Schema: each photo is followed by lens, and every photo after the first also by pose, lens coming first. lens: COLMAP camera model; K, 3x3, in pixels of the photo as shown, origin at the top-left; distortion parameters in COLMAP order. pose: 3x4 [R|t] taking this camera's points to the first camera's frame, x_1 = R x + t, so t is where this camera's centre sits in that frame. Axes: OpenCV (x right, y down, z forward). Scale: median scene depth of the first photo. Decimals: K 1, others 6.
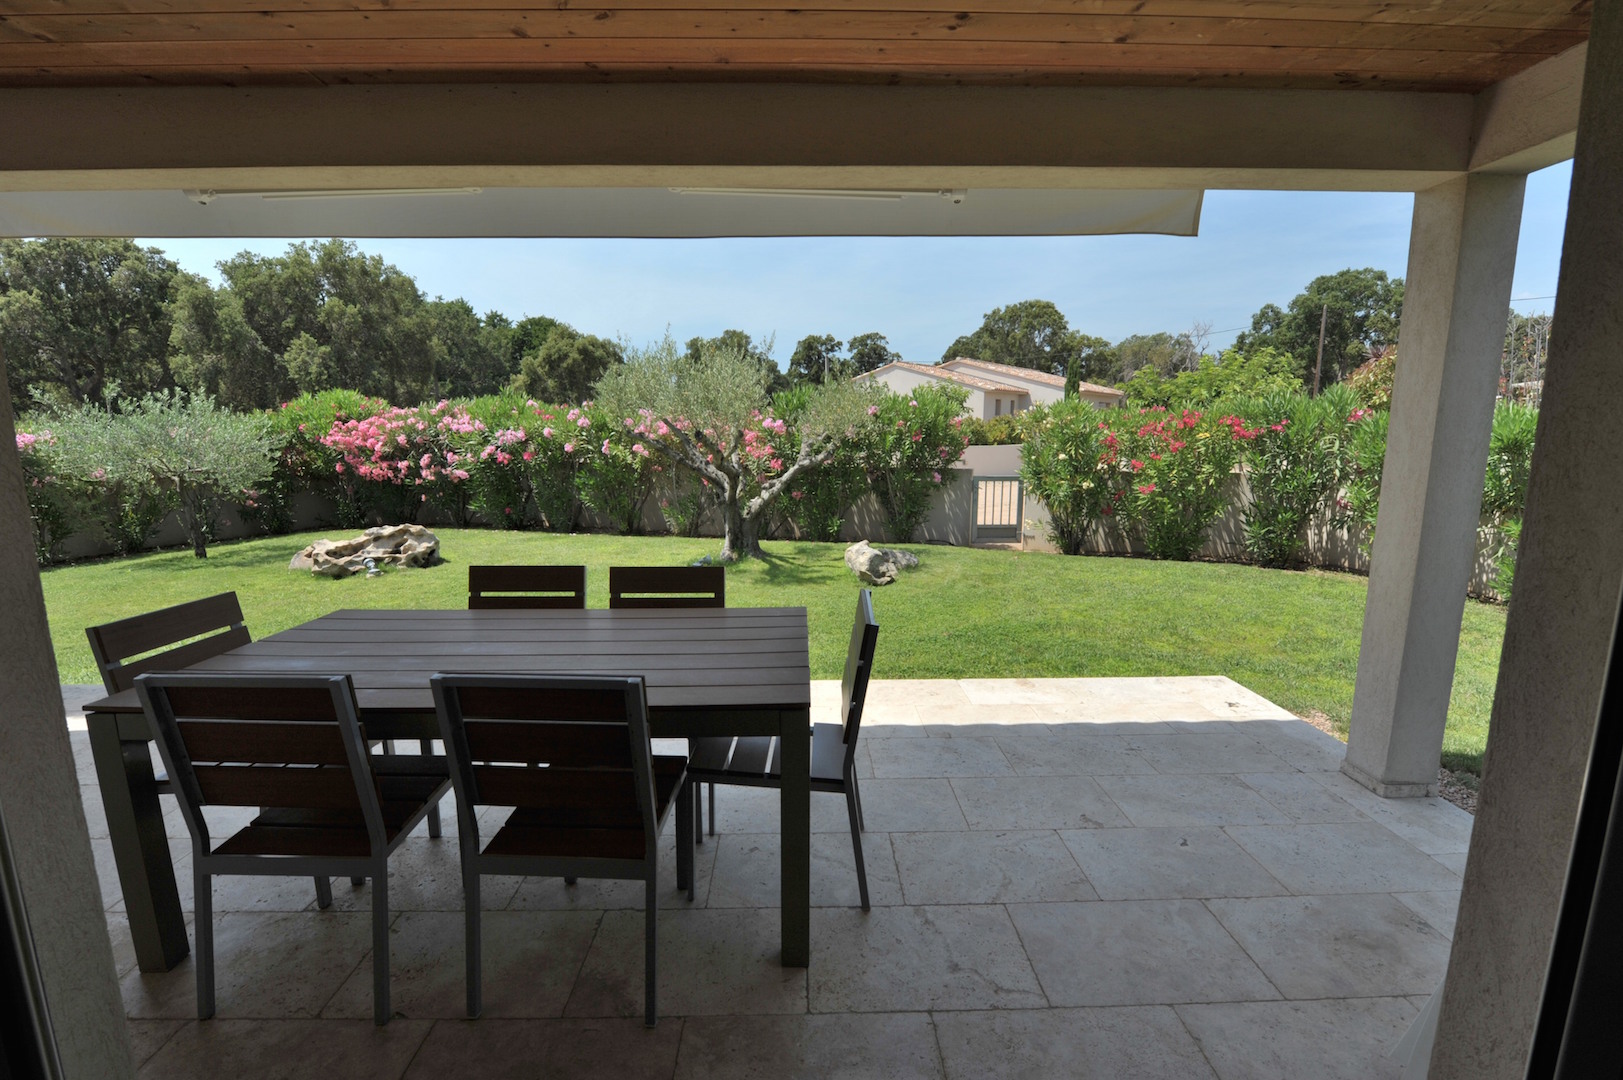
lens RADIAL K [[699.7, 0, 816.0], [0, 699.7, 546.5], [0, 0, 1]] dist [-0.013588, -0.000311]
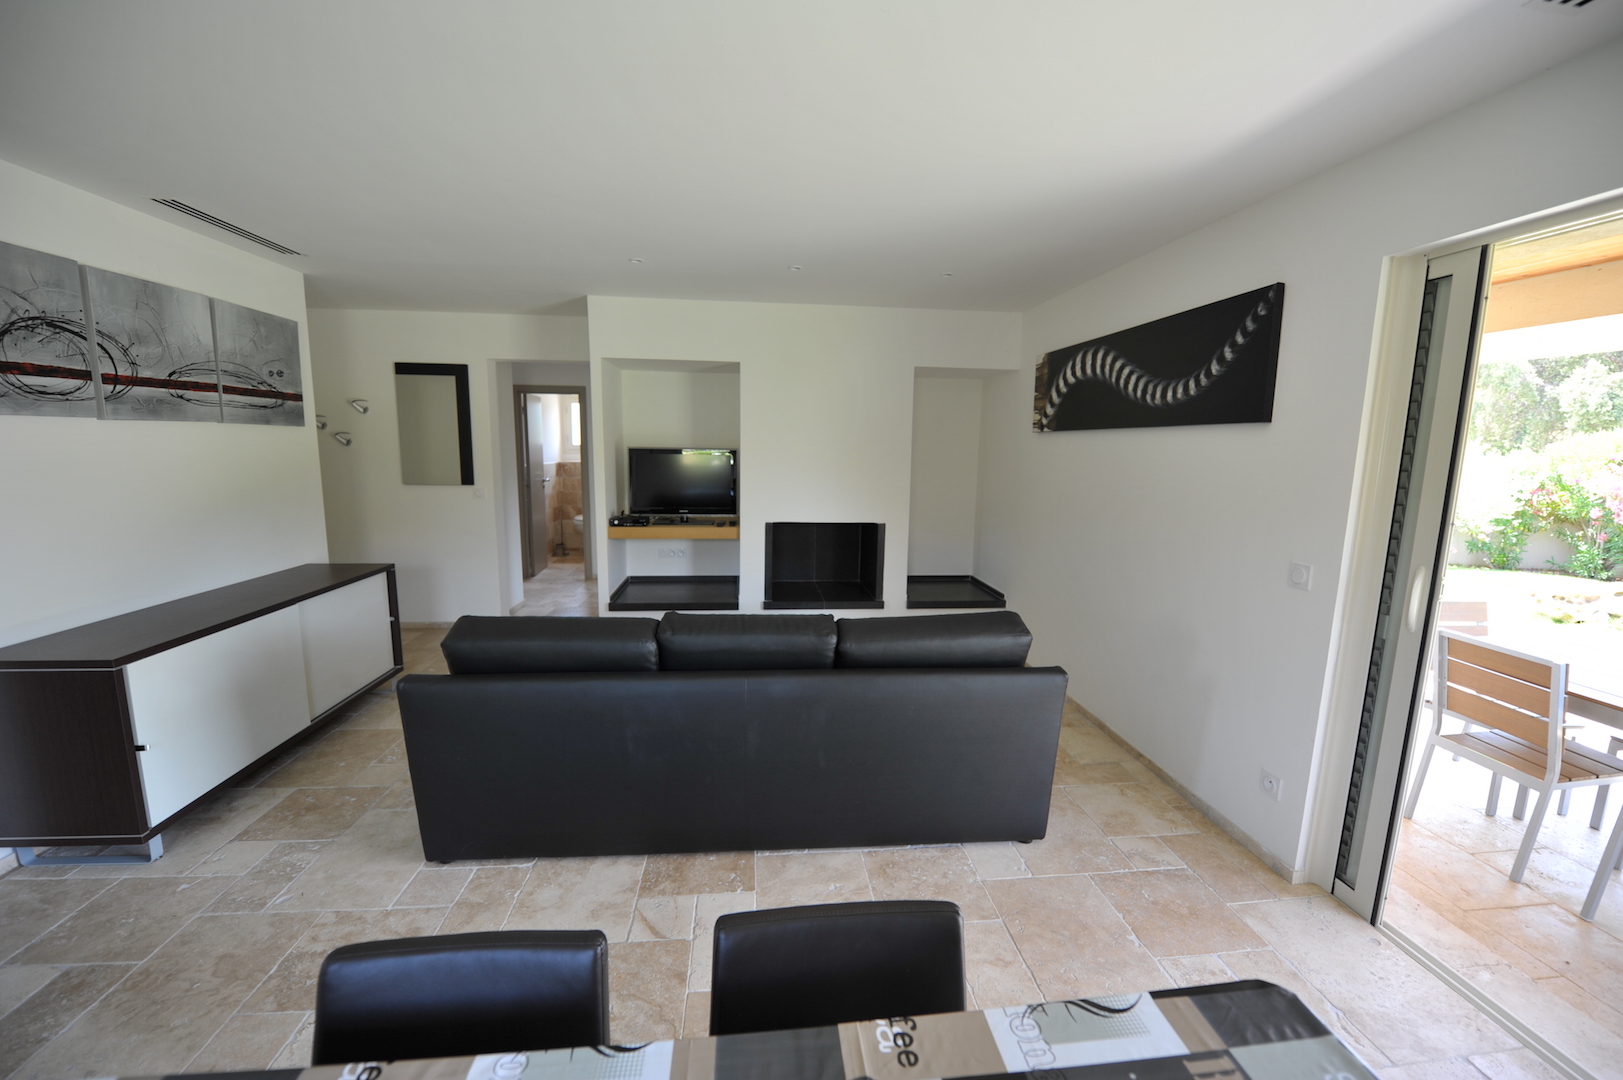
lens RADIAL K [[646.6, 0, 813.0], [0, 646.6, 543.6], [0, 0, 1]] dist [-0.014834, -0.002480]
pose [[0.077469, 0.153406, -0.985122, 0.072434], [-0.184139, 0.973294, 0.137084, 0.004207], [0.979842, 0.170780, 0.103648, -0.113040]]
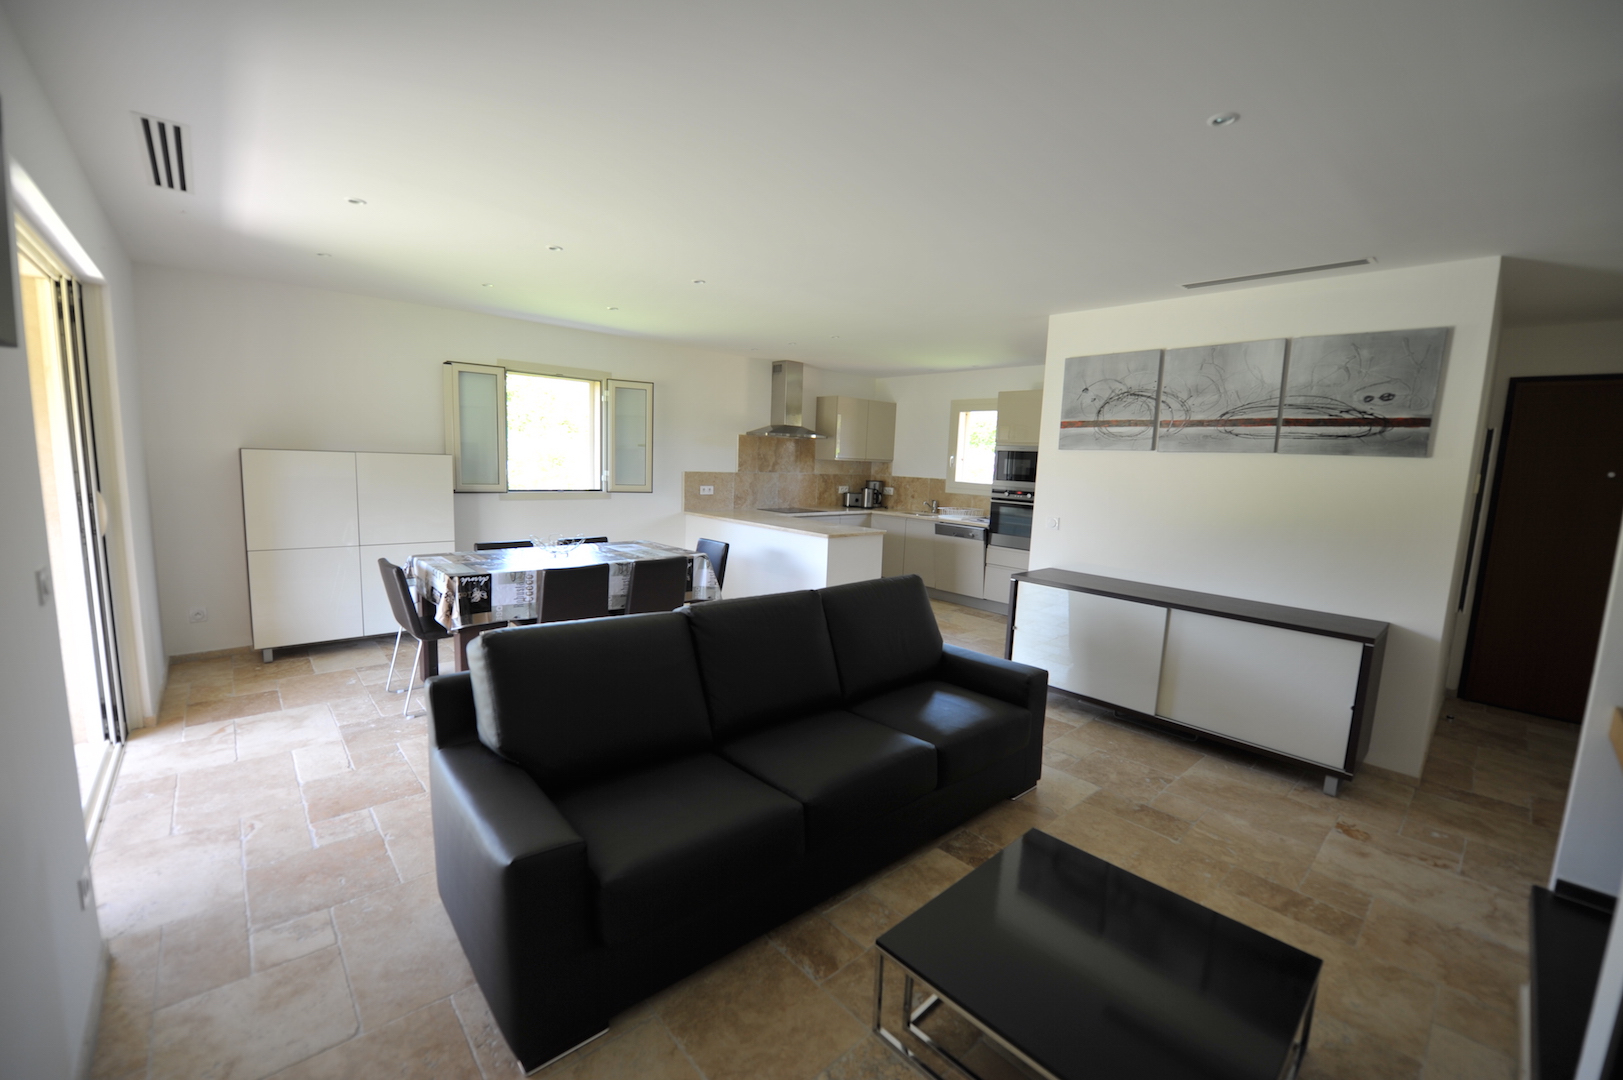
lens RADIAL K [[651.3, 0, 812.7], [0, 651.3, 546.4], [0, 0, 1]] dist [-0.018784, -0.002528]
pose [[-0.656628, -0.124809, 0.743816, -0.289386], [0.089612, 0.966316, 0.241252, -0.010979], [-0.748872, 0.225068, -0.623325, 0.008233]]
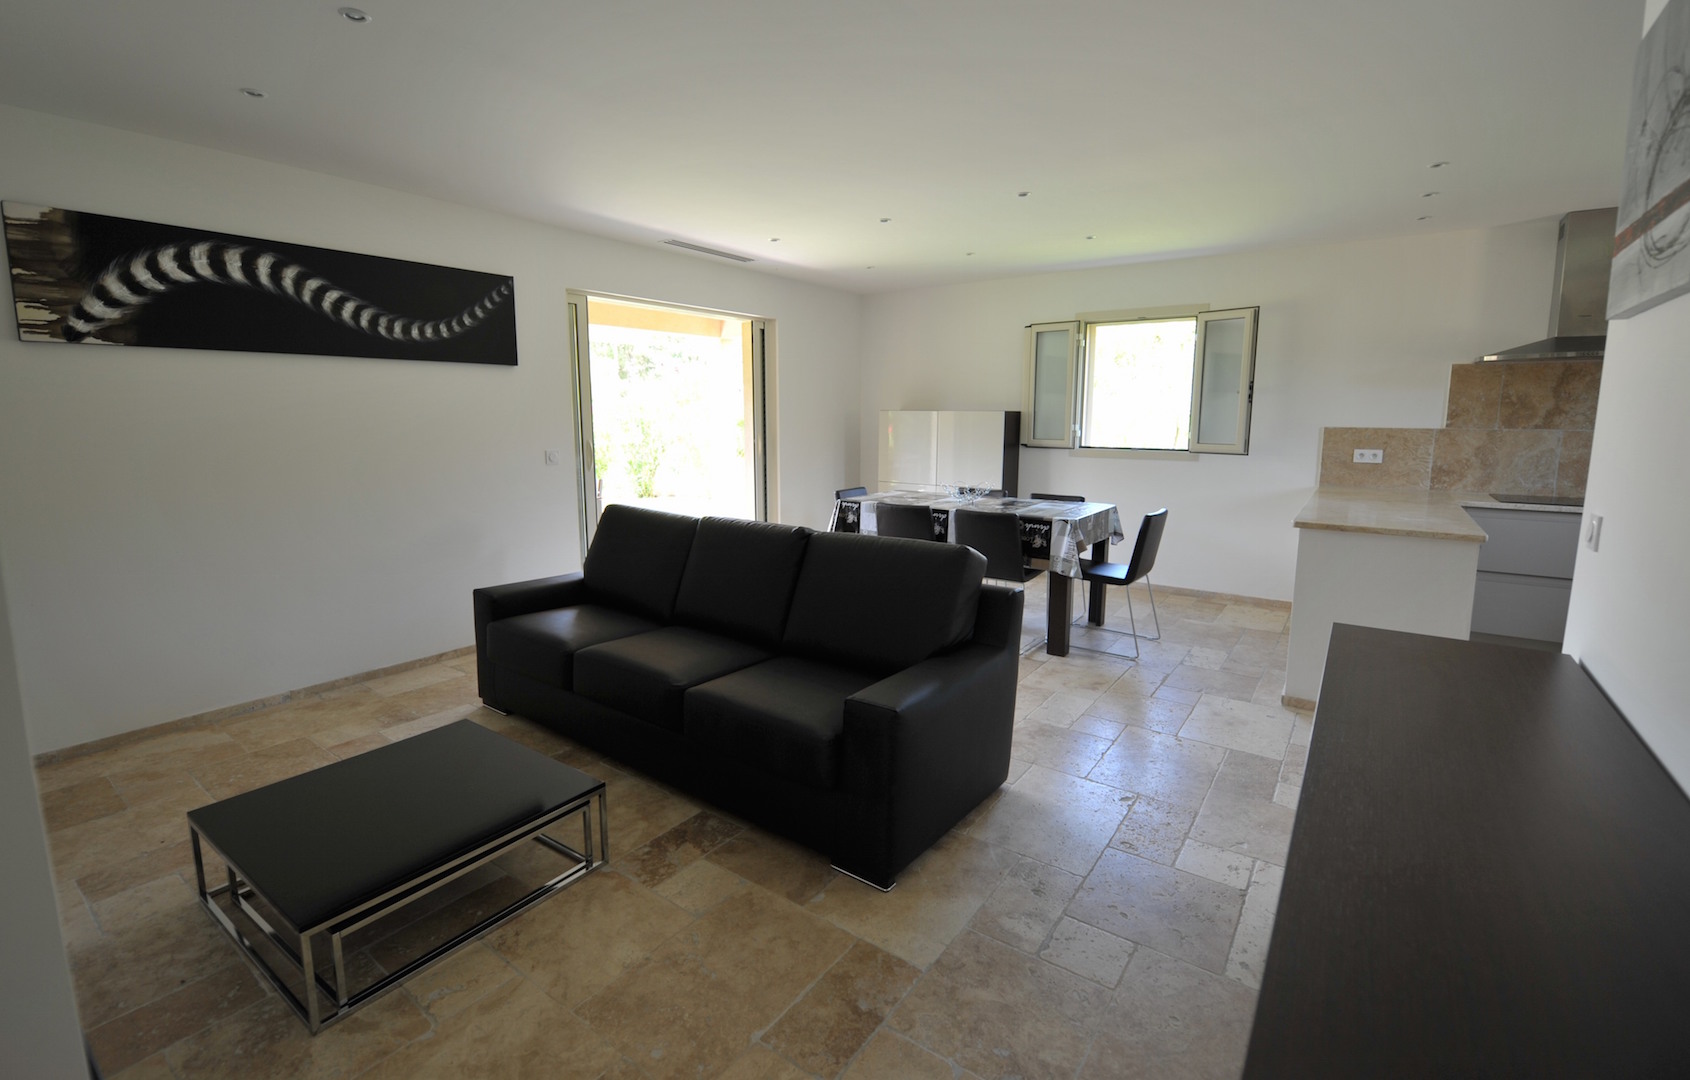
lens RADIAL K [[740.1, 0, 846.9], [0, 740.1, 517.7], [0, 0, 1]] dist [-0.001901, -0.007353]
pose [[0.599188, -0.109350, 0.793105, -0.308524], [0.131329, 0.990634, 0.037367, 0.048600], [-0.789764, 0.081768, 0.607937, -0.295283]]
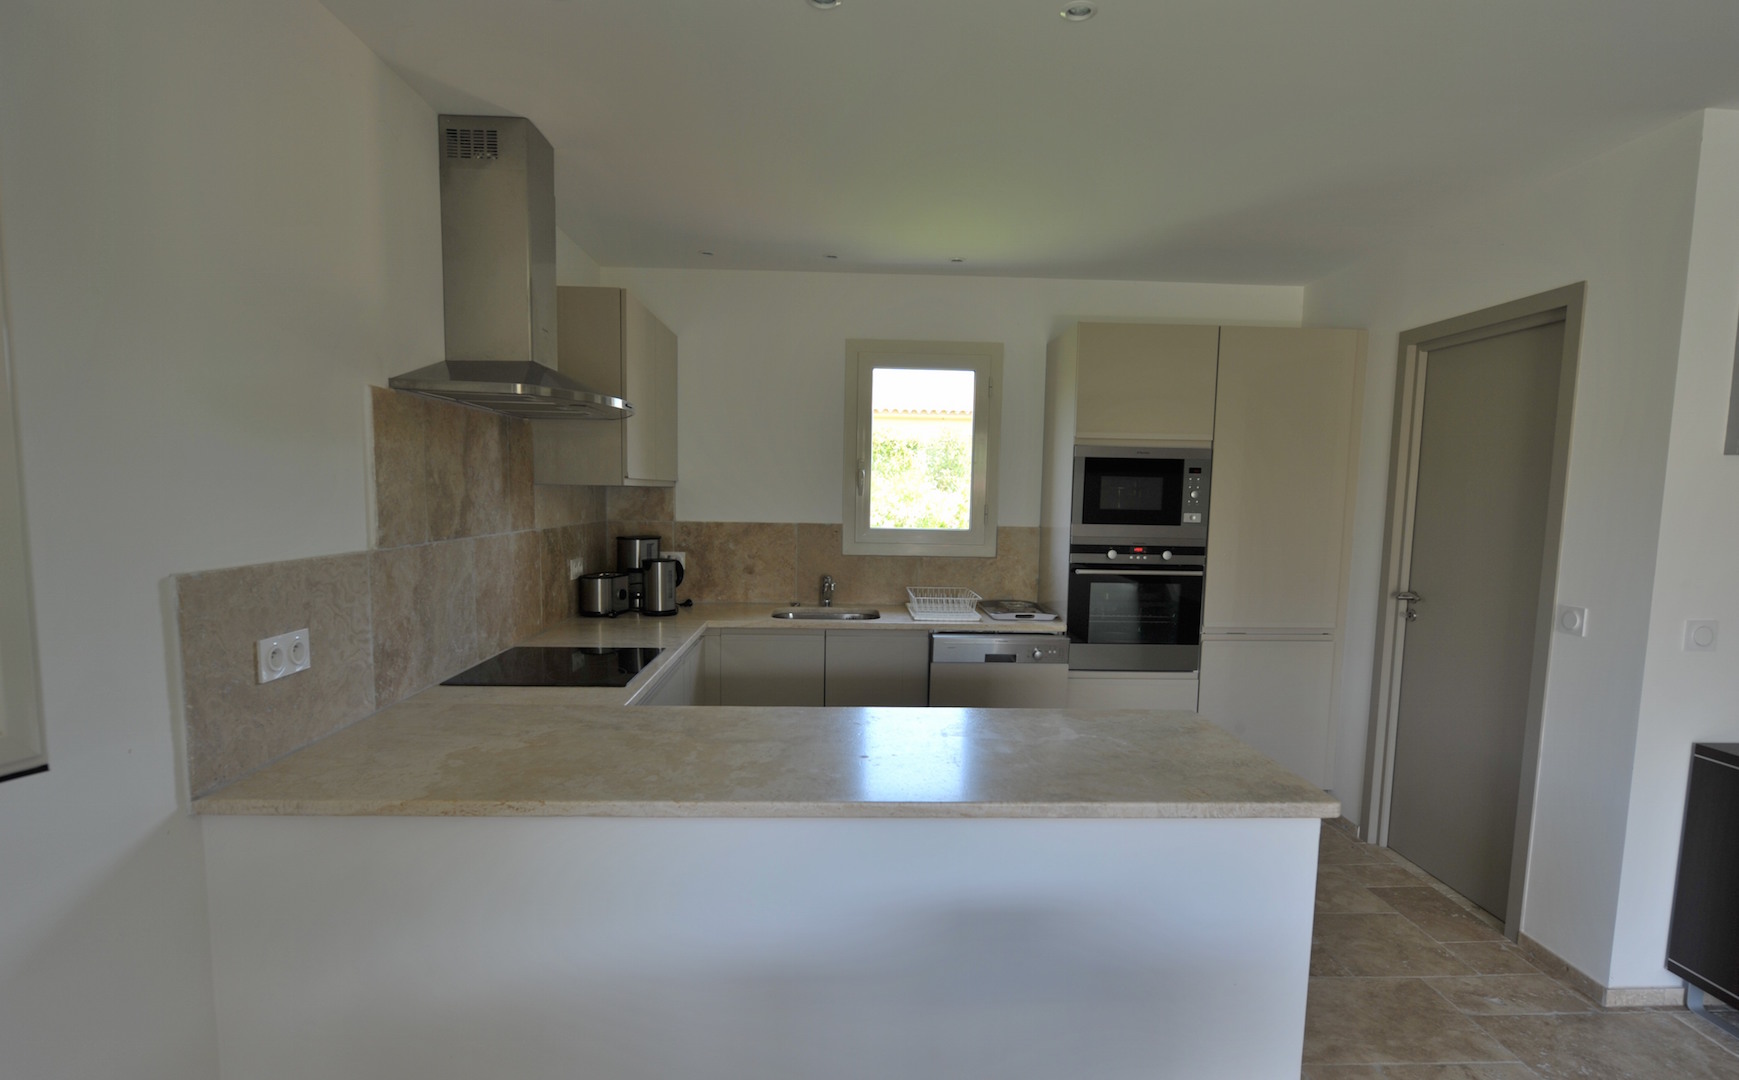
lens RADIAL K [[859.2, 0, 872.0], [0, 859.2, 581.7], [0, 0, 1]] dist [-0.012355, -0.000232]
pose [[-0.999741, -0.013176, -0.018533, 0.087896], [-0.017699, 0.962581, 0.270415, 0.015443], [0.014277, 0.270674, -0.962565, -0.141988]]
